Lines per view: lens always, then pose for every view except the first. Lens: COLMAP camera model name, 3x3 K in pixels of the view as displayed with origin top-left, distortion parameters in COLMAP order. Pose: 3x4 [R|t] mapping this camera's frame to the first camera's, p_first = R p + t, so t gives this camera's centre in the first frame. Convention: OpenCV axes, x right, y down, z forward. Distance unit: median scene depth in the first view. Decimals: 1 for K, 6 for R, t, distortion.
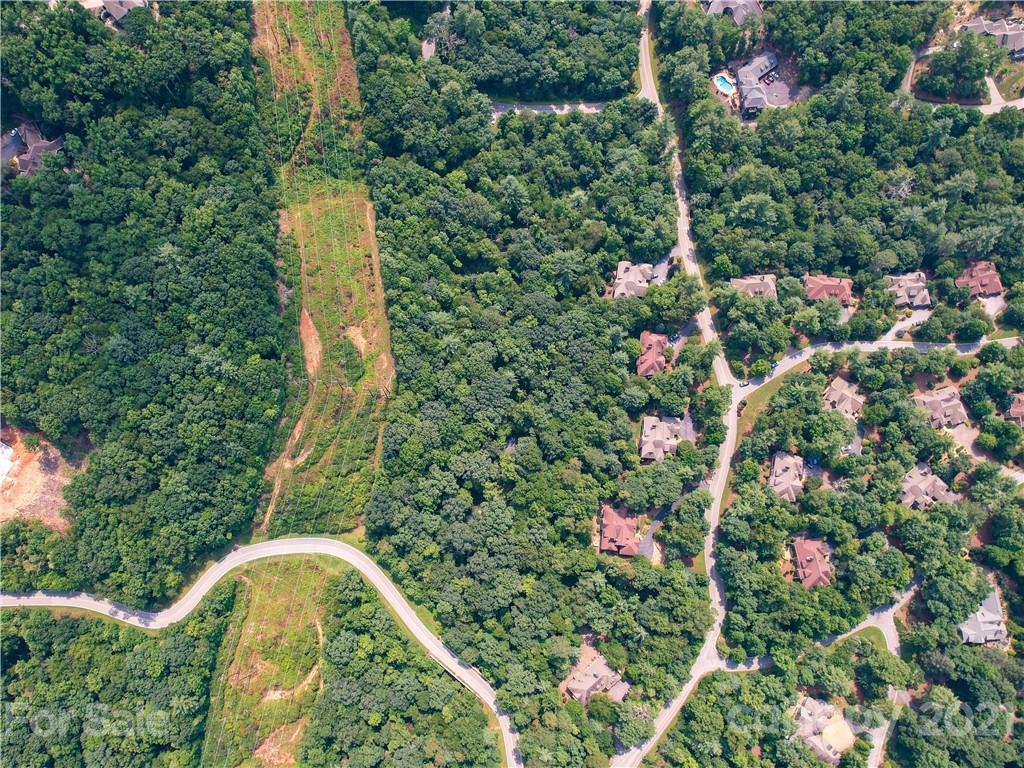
lens RADIAL K [[865.2, 0, 477.5], [0, 865.2, 394.4], [0, 0, 1]] dist [-0.062071, 0.032697]
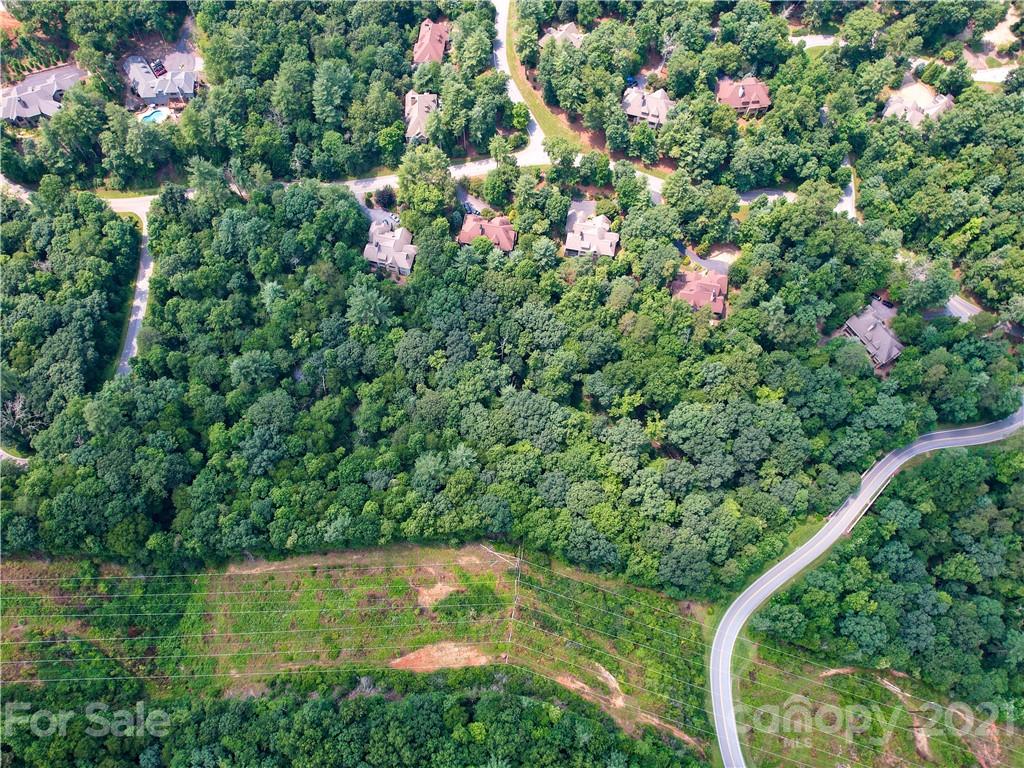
lens RADIAL K [[865.2, 0, 482.8], [0, 865.2, 393.6], [0, 0, 1]] dist [-0.062071, 0.032697]
pose [[0.074446, -0.932370, 0.353758, -0.240399], [0.975033, 0.142477, 0.170326, -0.175908], [-0.209209, 0.332246, 0.919698, 0.308502]]
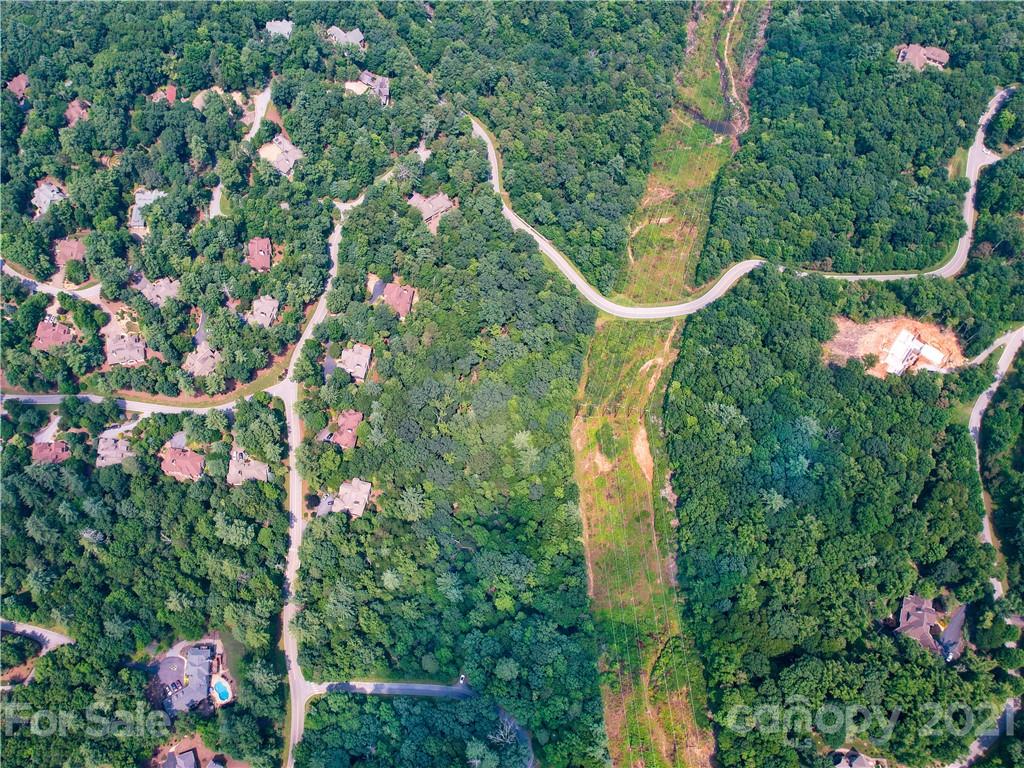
lens RADIAL K [[865.2, 0, 448.4], [0, 865.2, 381.7], [0, 0, 1]] dist [-0.062071, 0.032697]
pose [[-0.995287, -0.082581, 0.050838, 0.014001], [0.096892, -0.825139, 0.556558, -0.652931], [-0.004013, 0.558861, 0.829252, 0.000050]]
